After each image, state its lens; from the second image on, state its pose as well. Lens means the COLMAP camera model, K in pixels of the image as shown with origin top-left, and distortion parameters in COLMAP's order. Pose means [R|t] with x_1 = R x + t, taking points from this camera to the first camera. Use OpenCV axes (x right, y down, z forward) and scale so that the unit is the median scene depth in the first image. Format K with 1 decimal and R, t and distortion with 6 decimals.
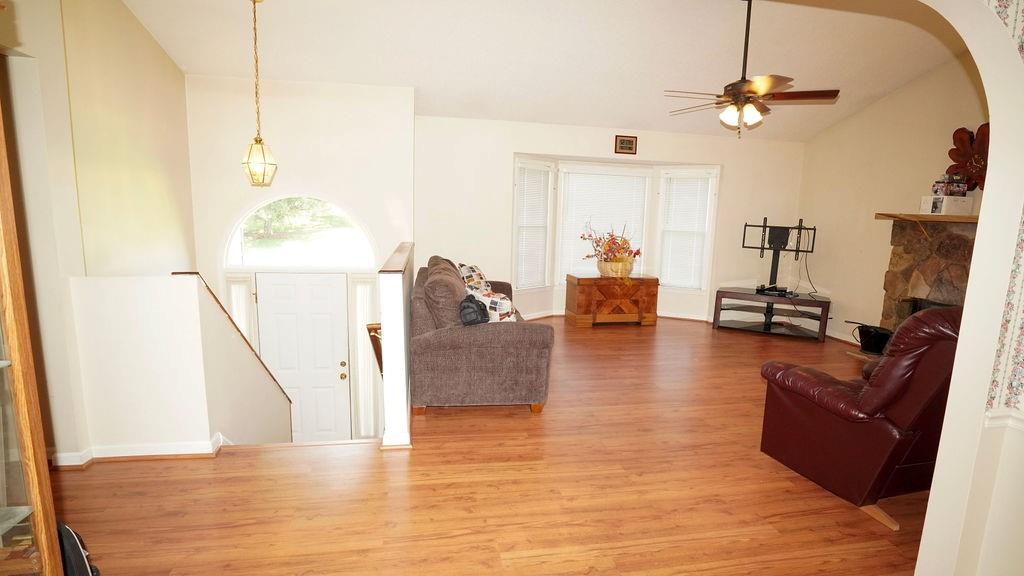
lens RADIAL K [[505.8, 0, 512.4], [0, 505.8, 292.6], [0, 0, 1]] dist [-0.000167, 0.000077]
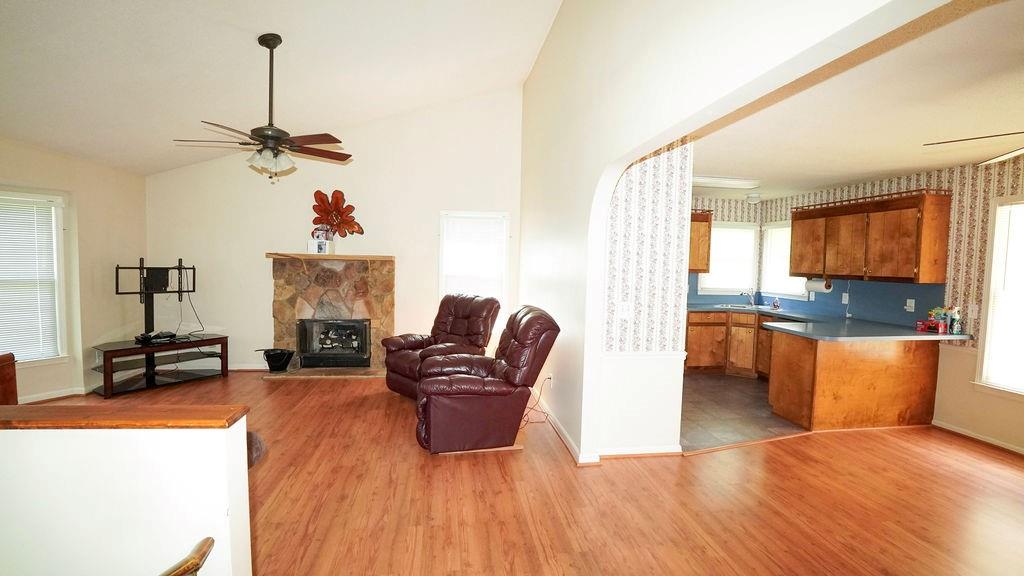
lens RADIAL K [[494.2, 0, 511.4], [0, 494.2, 285.7], [0, 0, 1]] dist [-0.002249, -0.000280]
pose [[0.069375, -0.084618, 0.993995, -0.347427], [0.147236, 0.986353, 0.073691, -0.078620], [-0.986666, 0.141239, 0.080887, 0.345729]]
